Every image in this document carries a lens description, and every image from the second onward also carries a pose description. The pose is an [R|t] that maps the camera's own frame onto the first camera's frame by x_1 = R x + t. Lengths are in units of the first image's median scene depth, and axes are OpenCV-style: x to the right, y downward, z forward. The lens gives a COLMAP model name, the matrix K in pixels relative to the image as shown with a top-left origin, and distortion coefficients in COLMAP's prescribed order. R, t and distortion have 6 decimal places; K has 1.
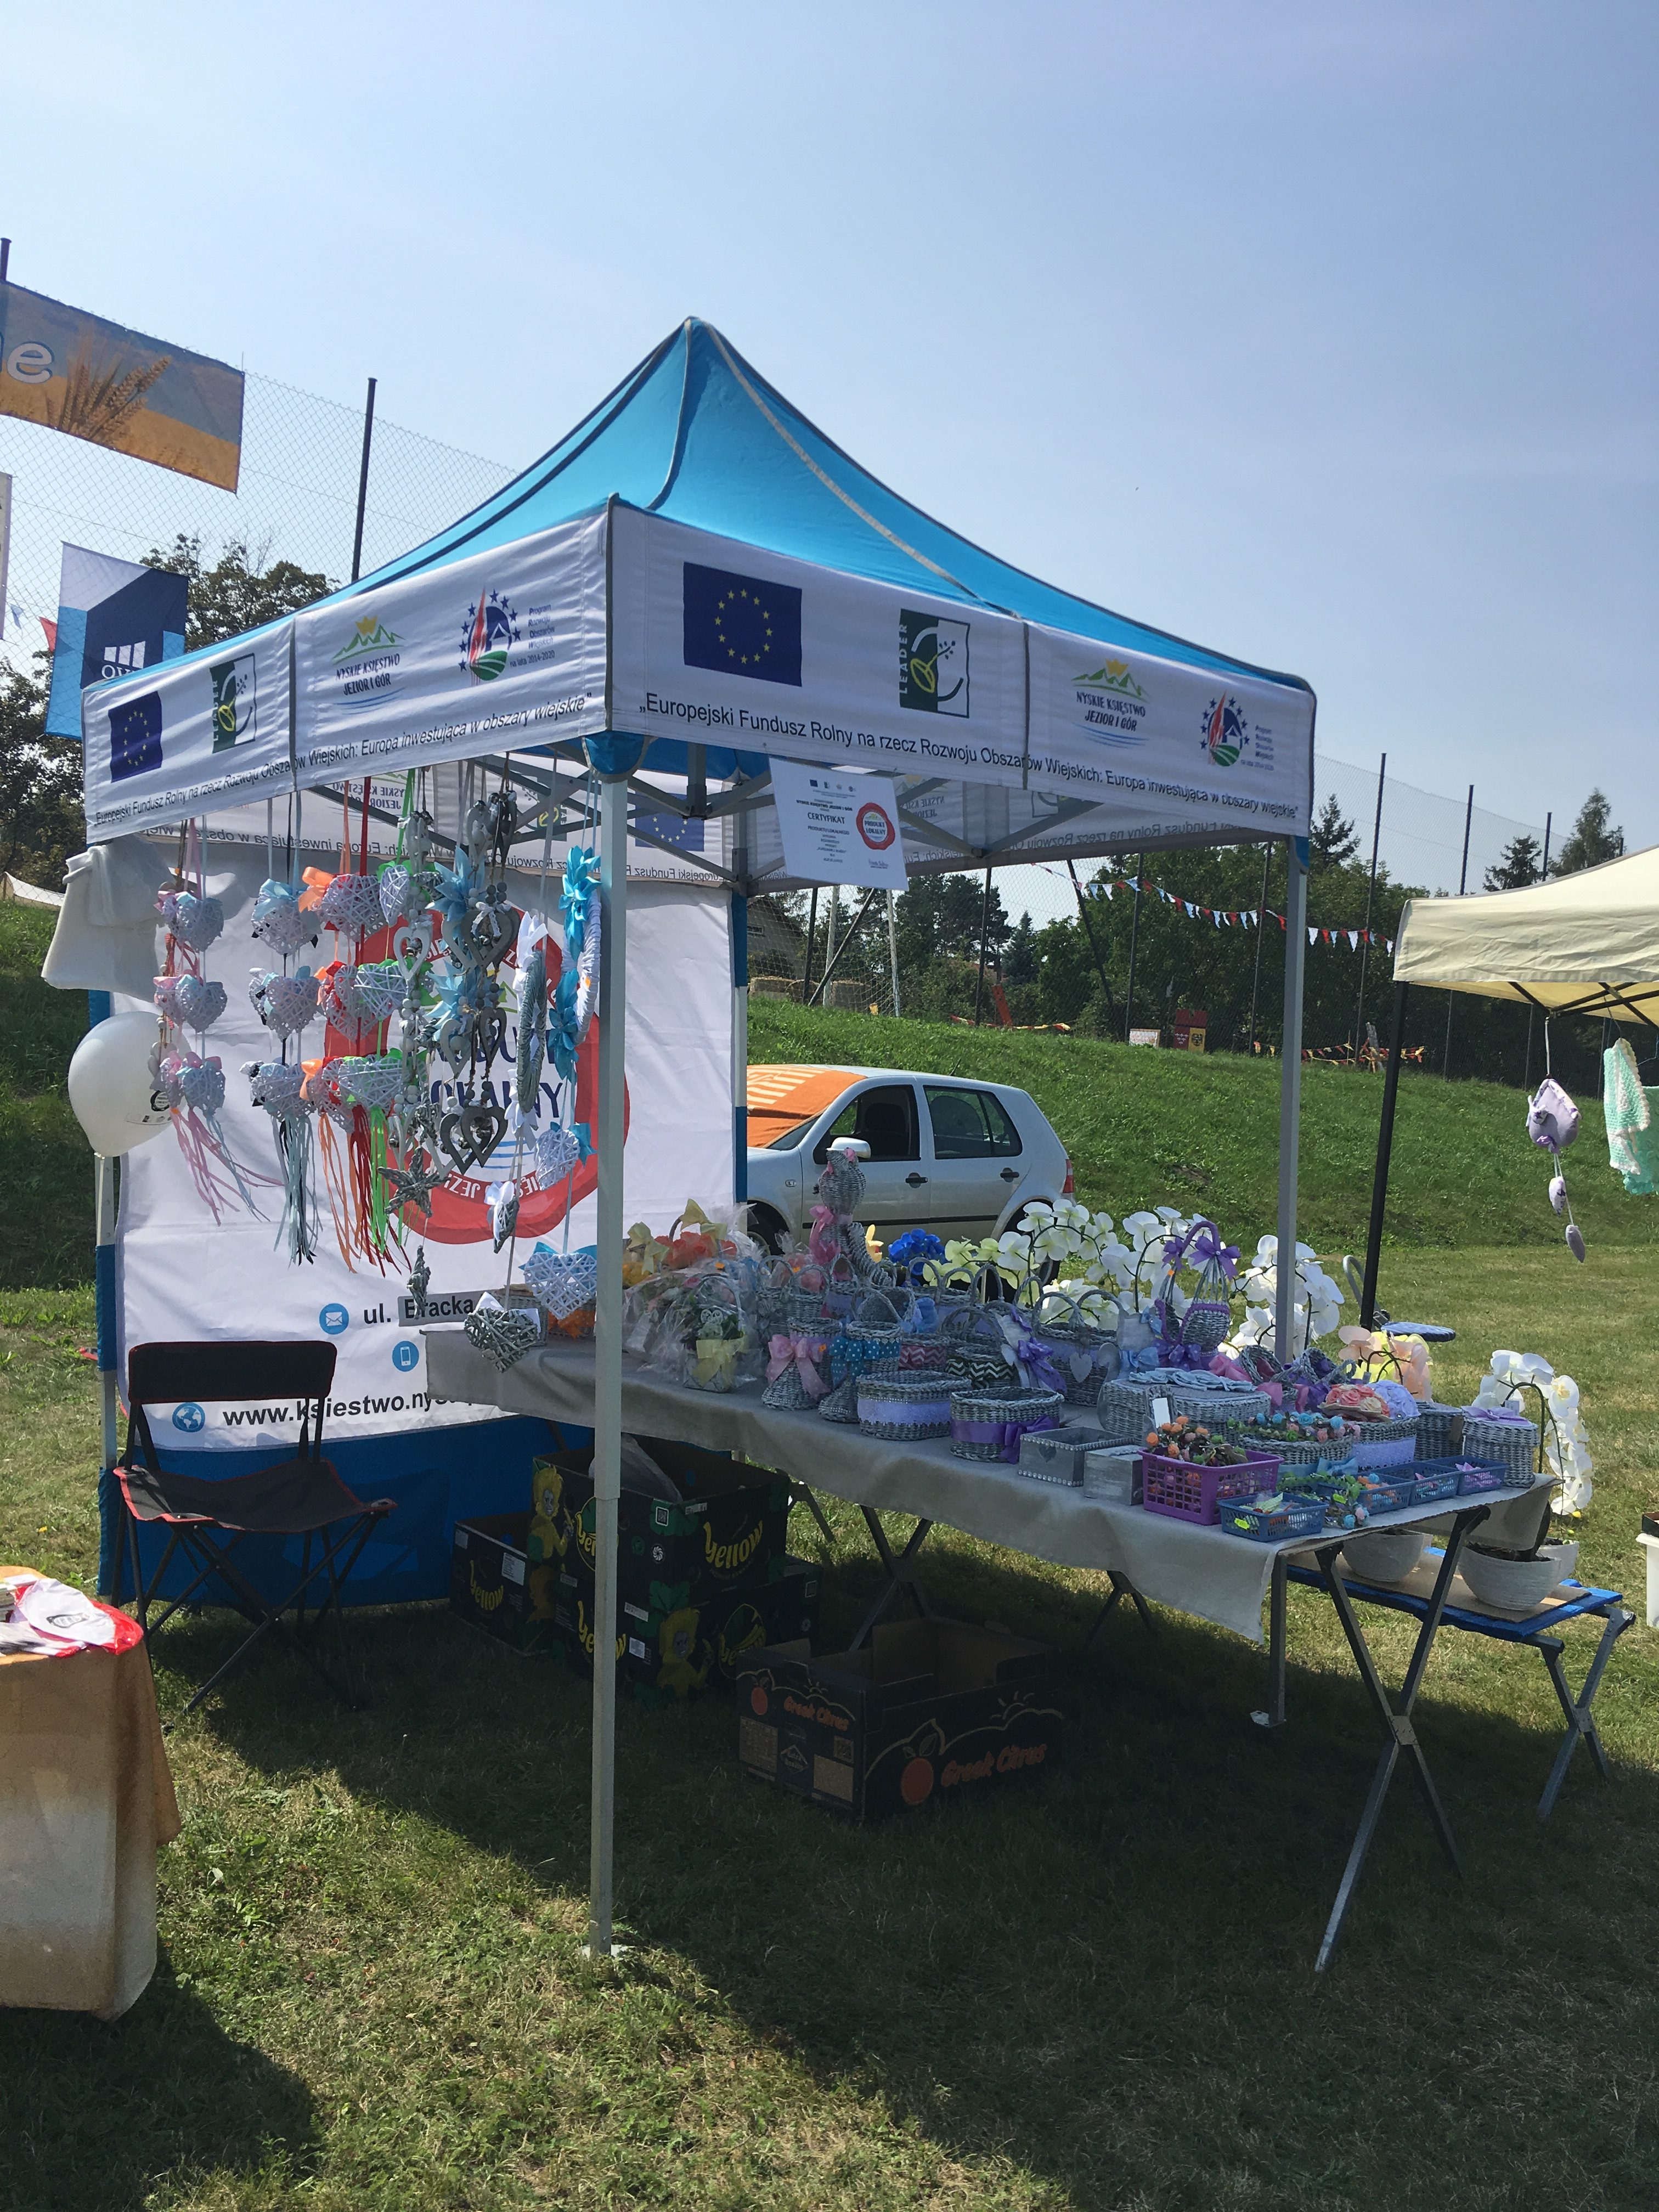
lens RADIAL K [[1869.7, 0, 842.6], [0, 1869.7, 1085.4], [0, 0, 1]] dist [0.131041, -0.192003]
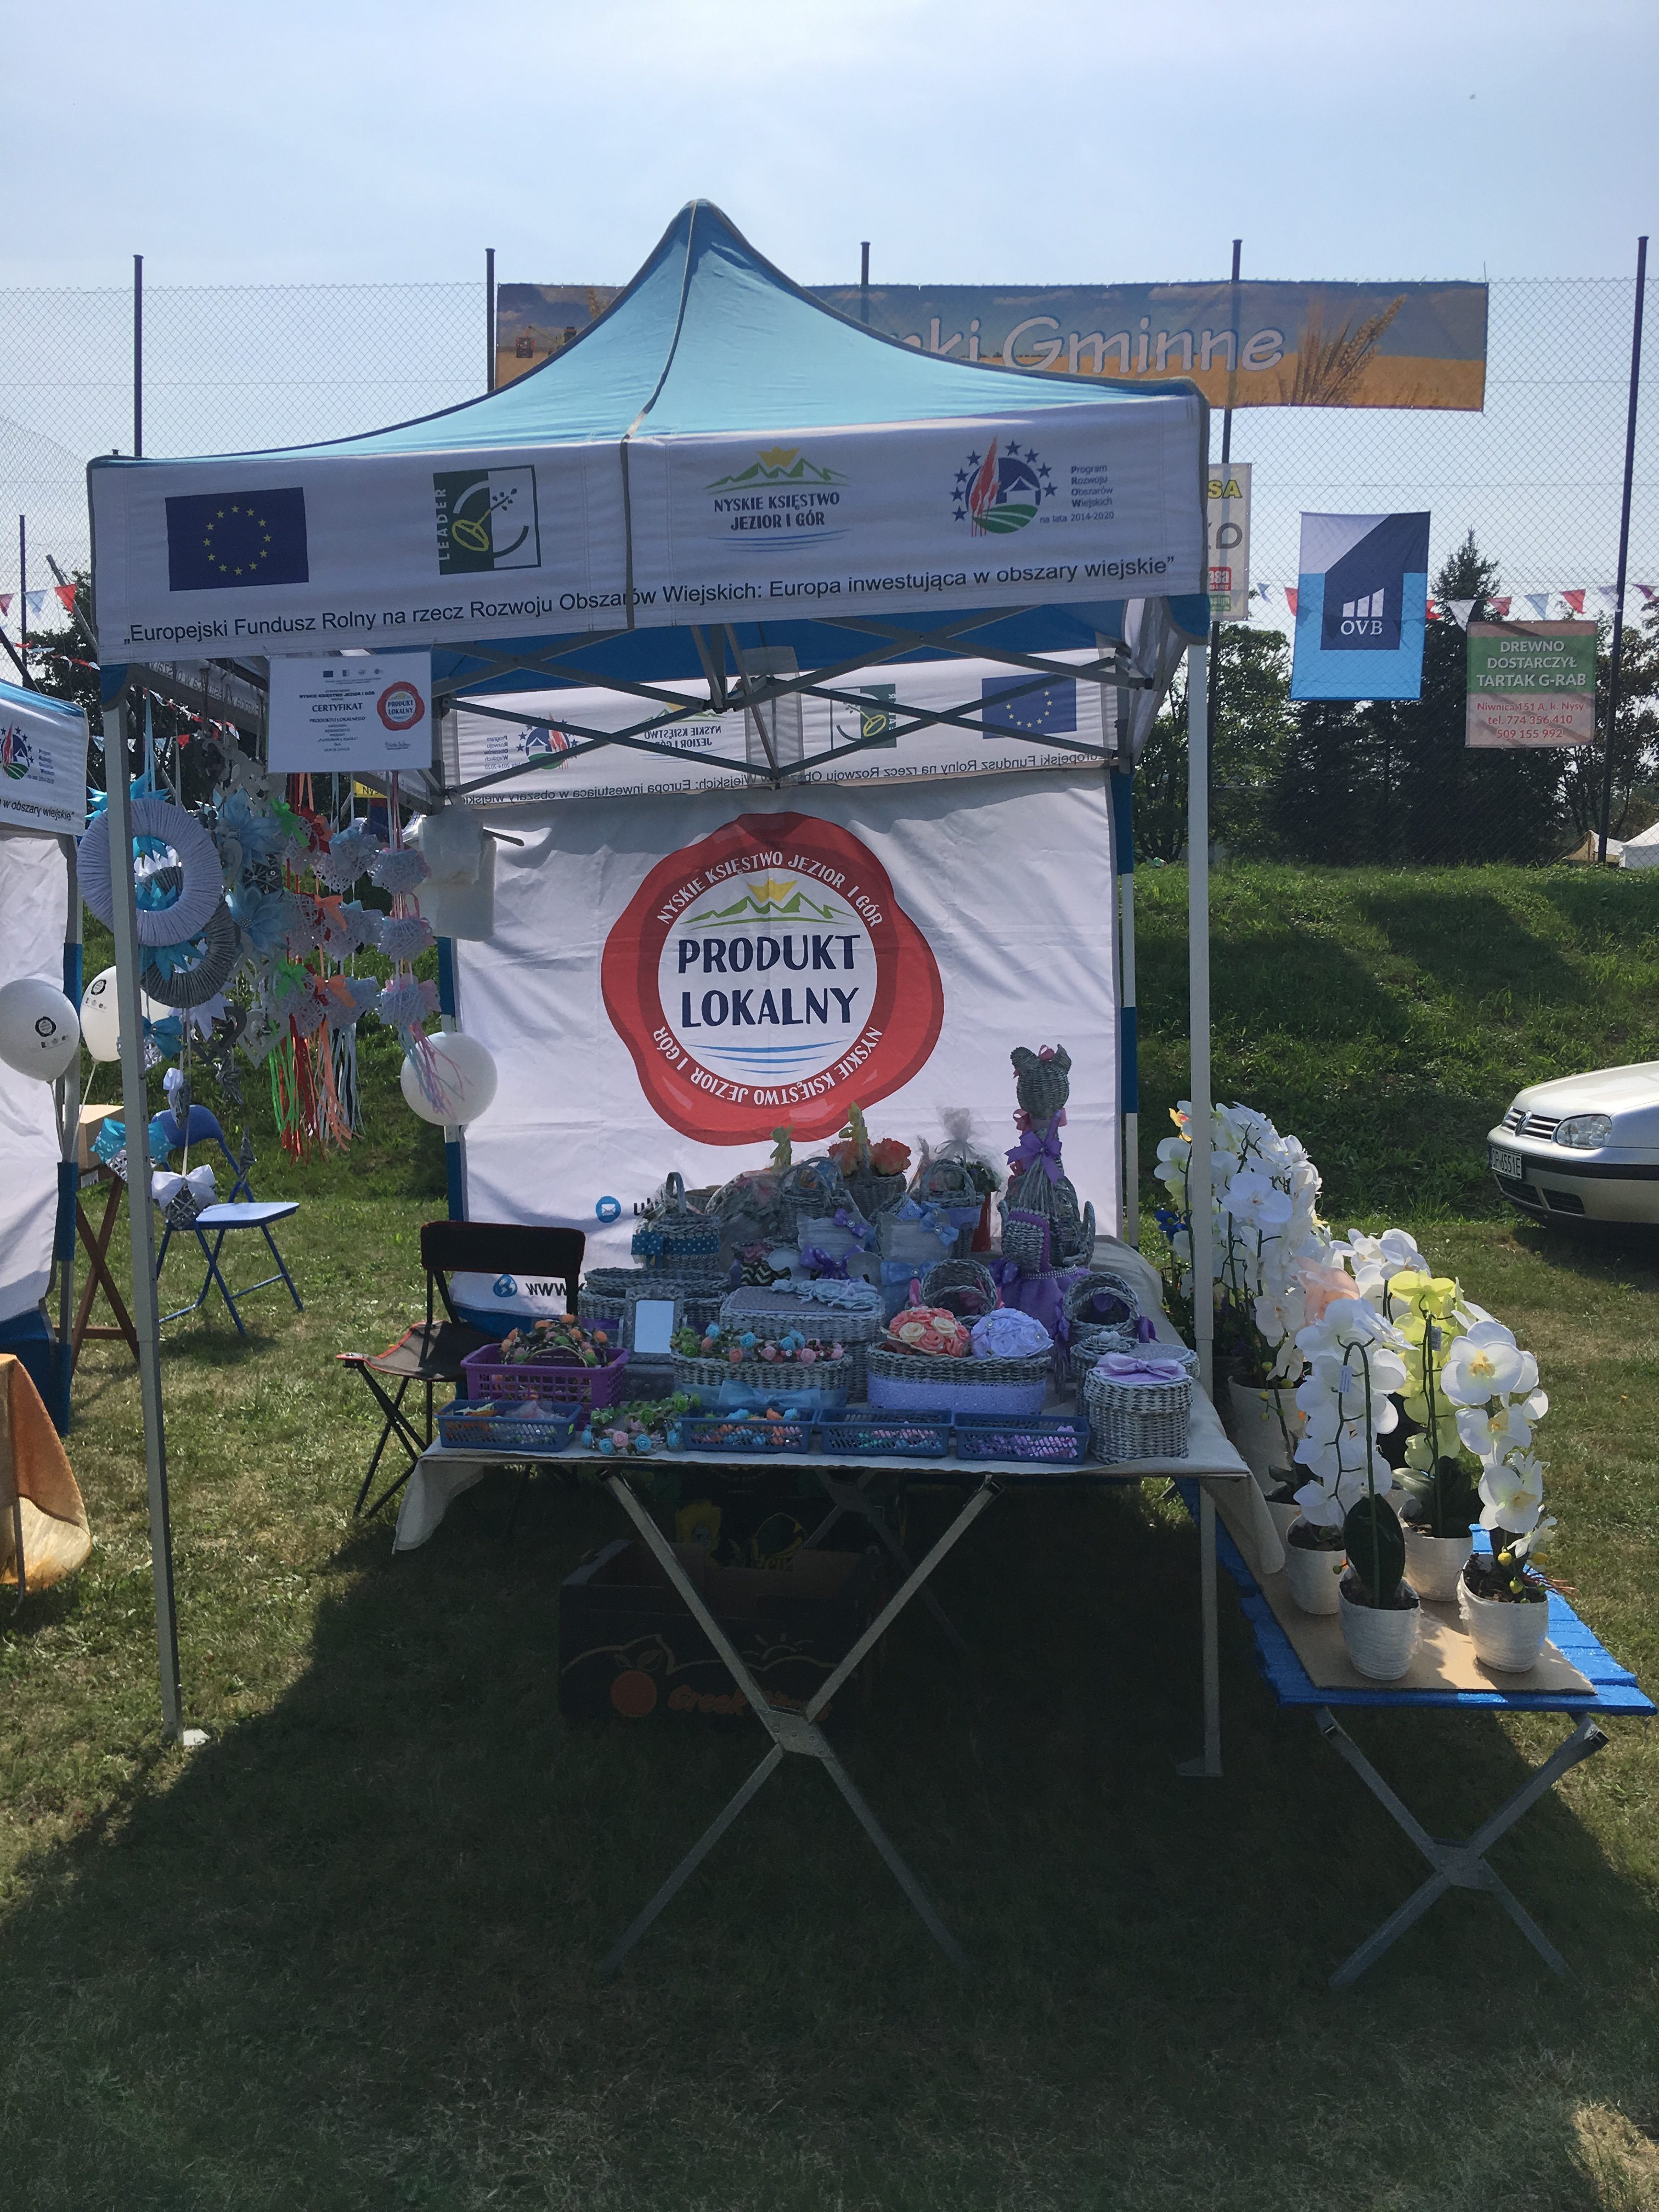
lens RADIAL K [[1865.6, 0, 825.3], [0, 1865.6, 1096.1], [0, 0, 1]] dist [0.136750, -0.219526]
pose [[0.643083, -0.016032, -0.765629, 0.752758], [0.036114, 0.999303, 0.009409, 0.055312], [0.764945, -0.033701, 0.643214, 0.427421]]
